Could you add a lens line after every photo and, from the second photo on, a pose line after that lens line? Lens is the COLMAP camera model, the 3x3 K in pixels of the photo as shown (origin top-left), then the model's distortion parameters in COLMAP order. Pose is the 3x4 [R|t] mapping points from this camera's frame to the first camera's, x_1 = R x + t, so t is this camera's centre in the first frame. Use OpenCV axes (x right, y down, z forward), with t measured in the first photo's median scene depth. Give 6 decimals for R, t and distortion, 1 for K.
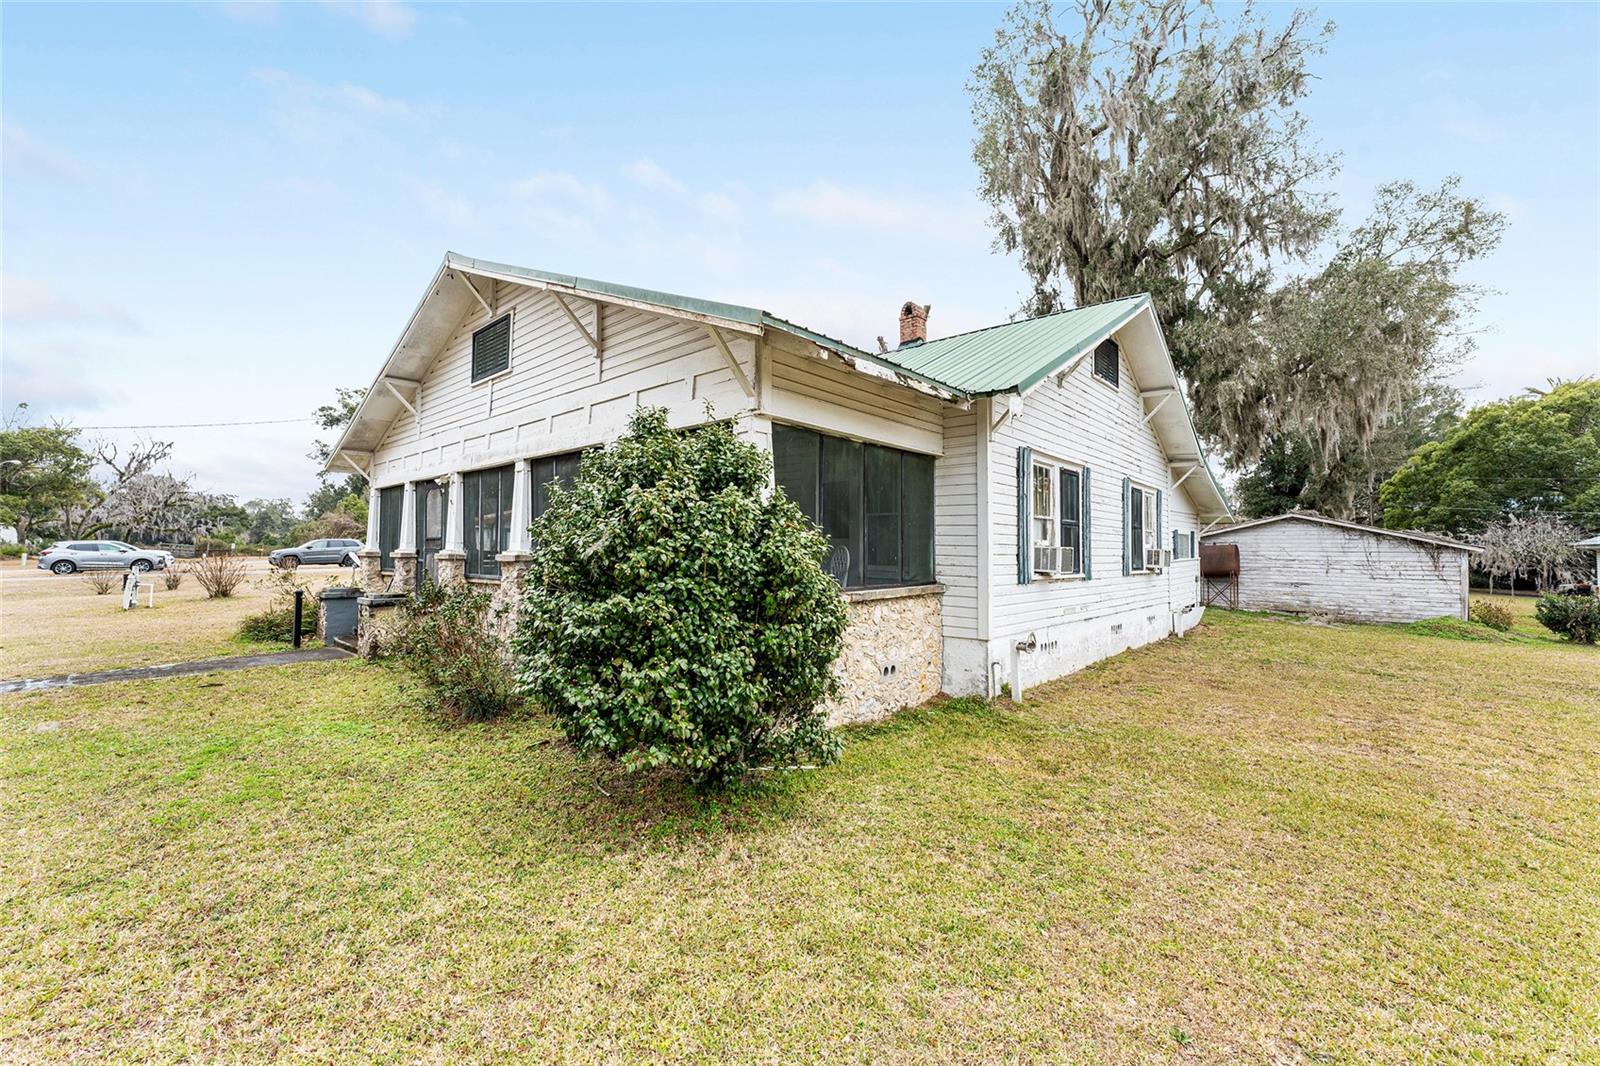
lens RADIAL K [[658.6, 0, 808.4], [0, 658.6, 548.9], [0, 0, 1]] dist [0.000949, -0.000118]
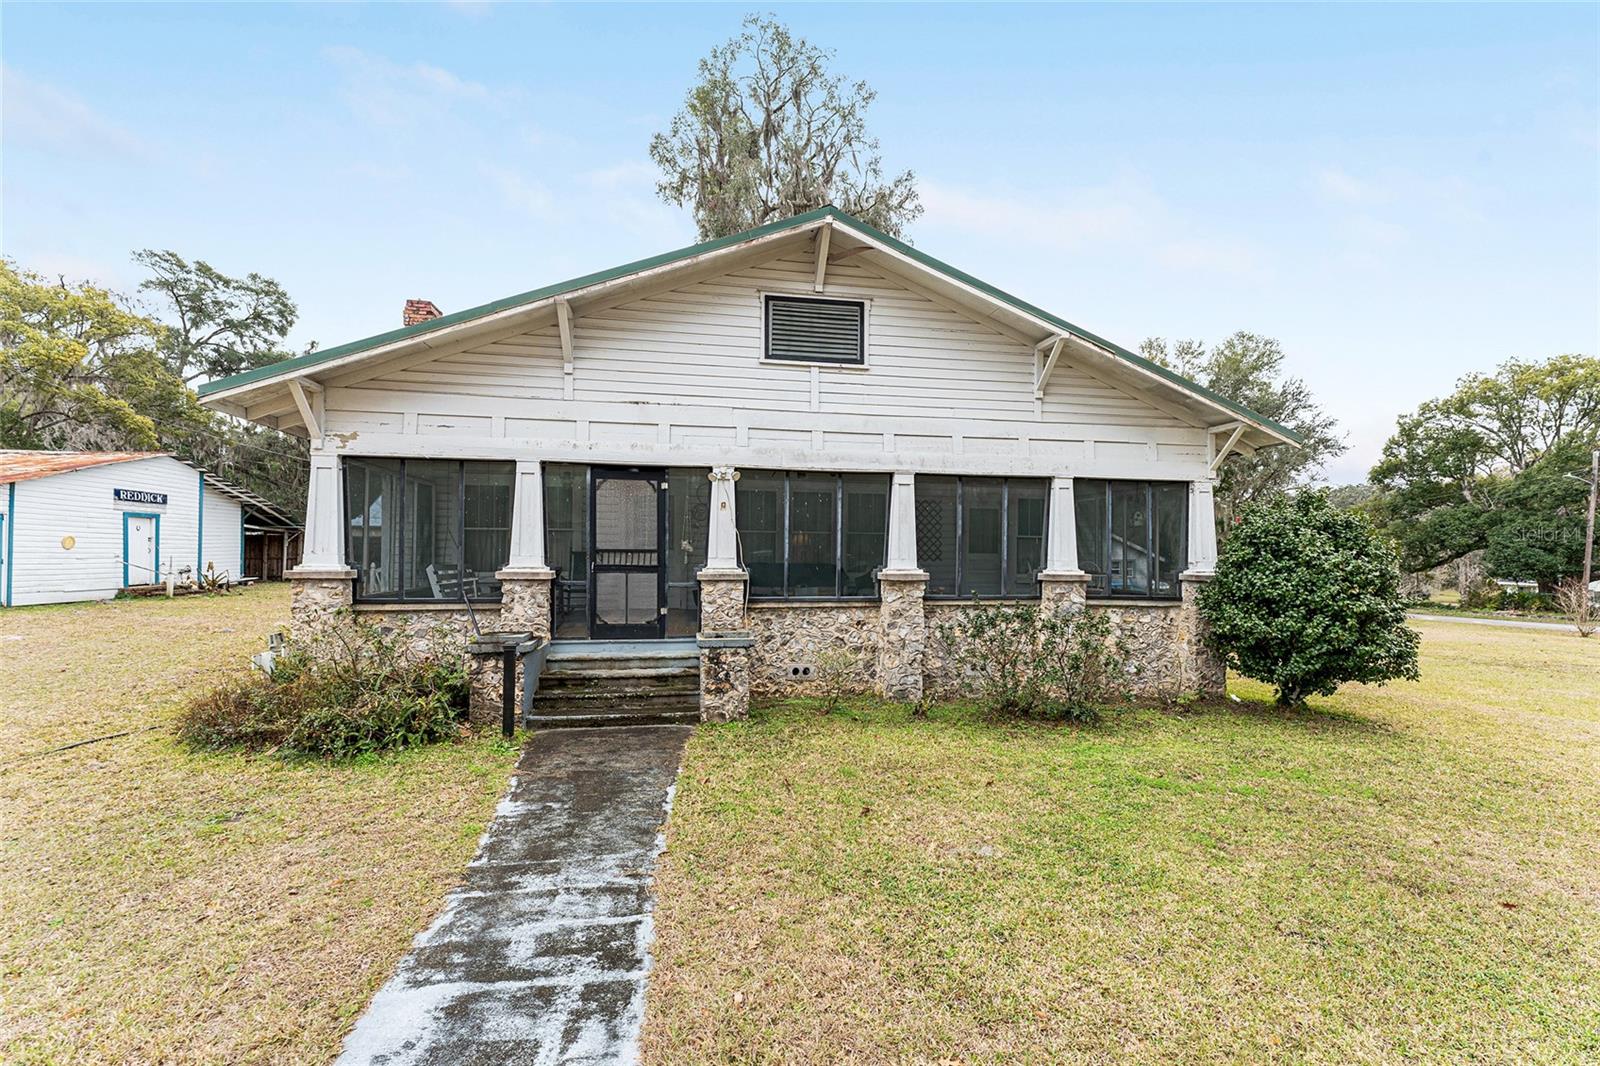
lens RADIAL K [[658.6, 0, 808.4], [0, 658.6, 548.9], [0, 0, 1]] dist [0.000949, -0.000118]
pose [[0.618985, 0.010104, 0.785338, -1.109251], [-0.009927, 0.999938, -0.005041, -0.019252], [-0.785340, -0.004676, 0.619047, 0.472603]]
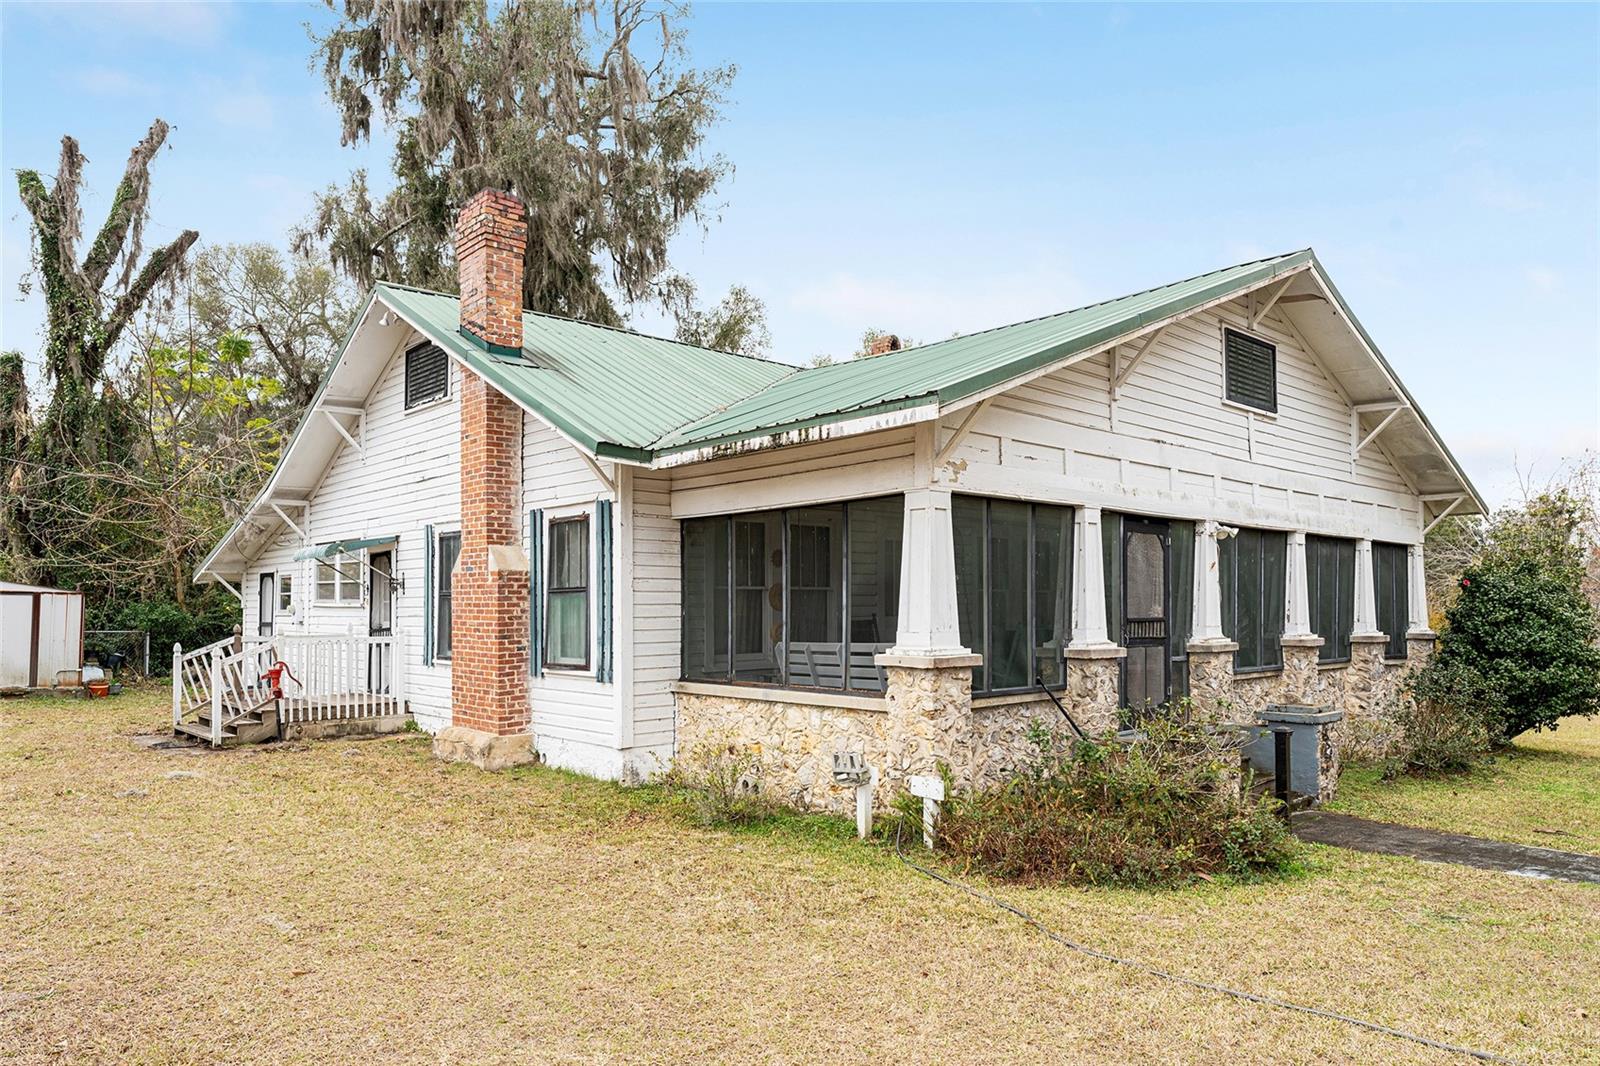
lens RADIAL K [[1038.0, 0, 794.0], [0, 1038.0, 597.2], [0, 0, 1]] dist [-0.000754, -0.002018]
pose [[0.105338, 0.011535, 0.994370, -1.666560], [0.000650, 0.999932, -0.011669, -0.029105], [-0.994436, 0.001875, 0.105323, 1.352428]]
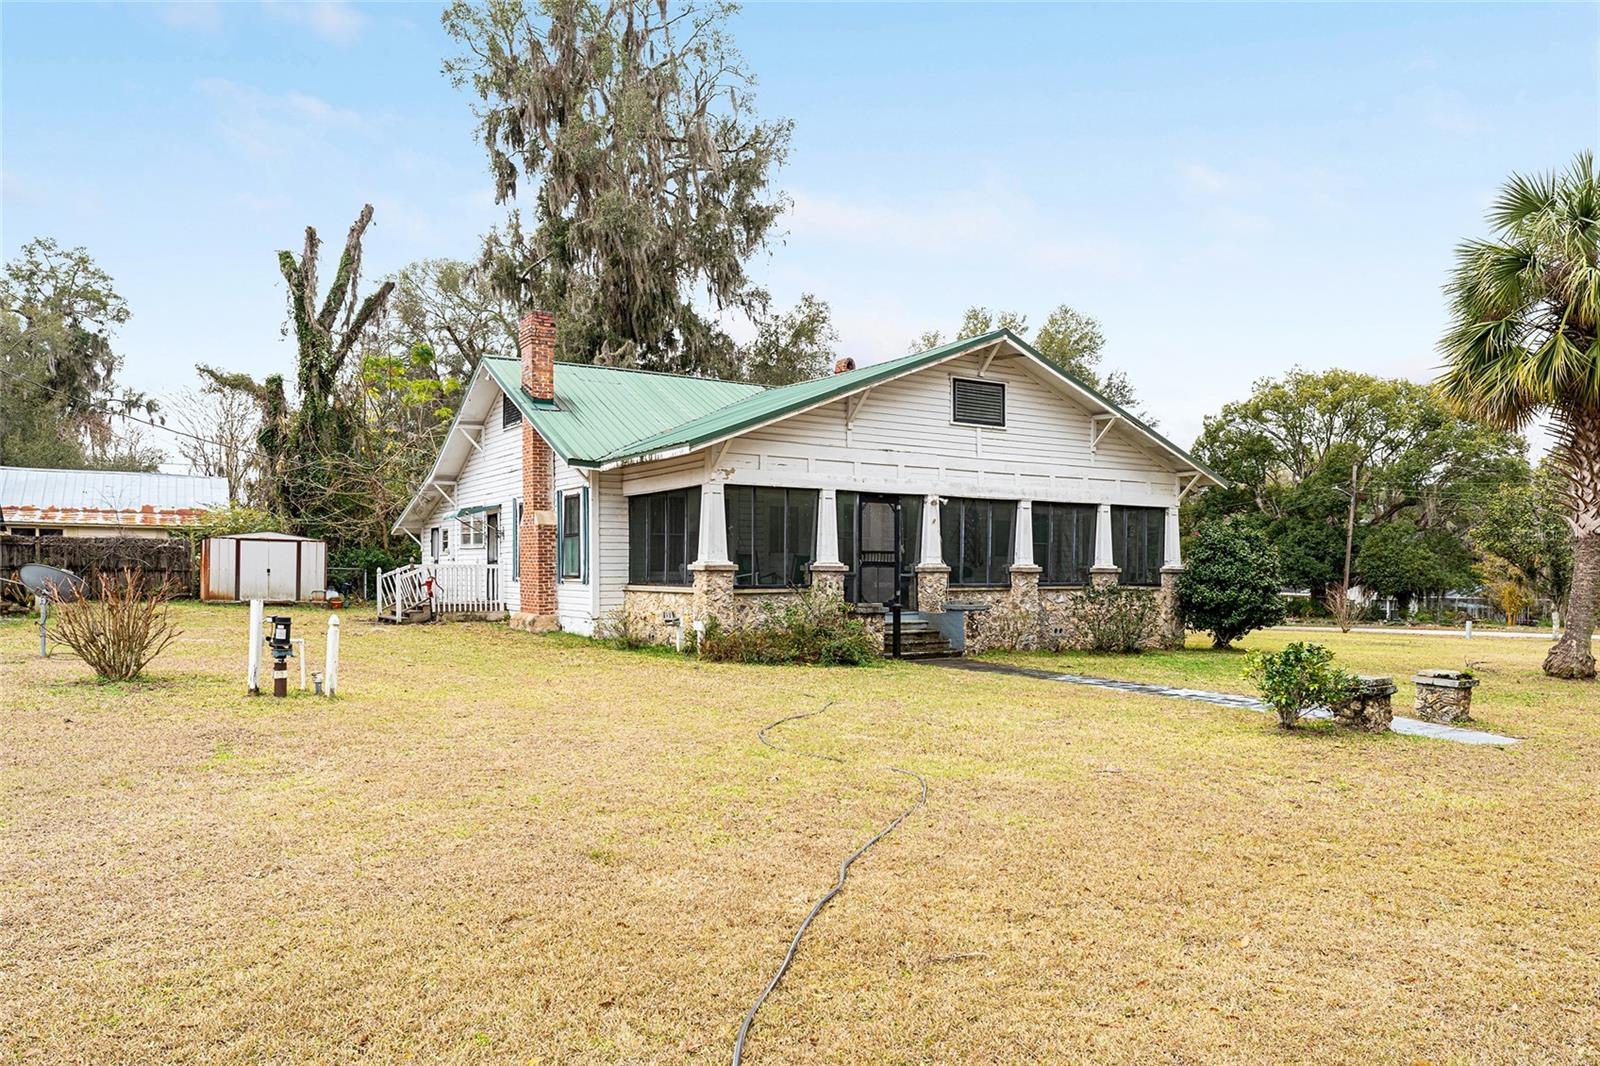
lens RADIAL K [[1053.9, 0, 801.8], [0, 1053.9, 606.5], [0, 0, 1]] dist [-0.001959, 0.000207]
pose [[0.270160, -0.032092, 0.962280, -2.407529], [-0.005773, 0.999372, 0.034950, 0.012215], [-0.962798, -0.014997, 0.269805, 0.757609]]
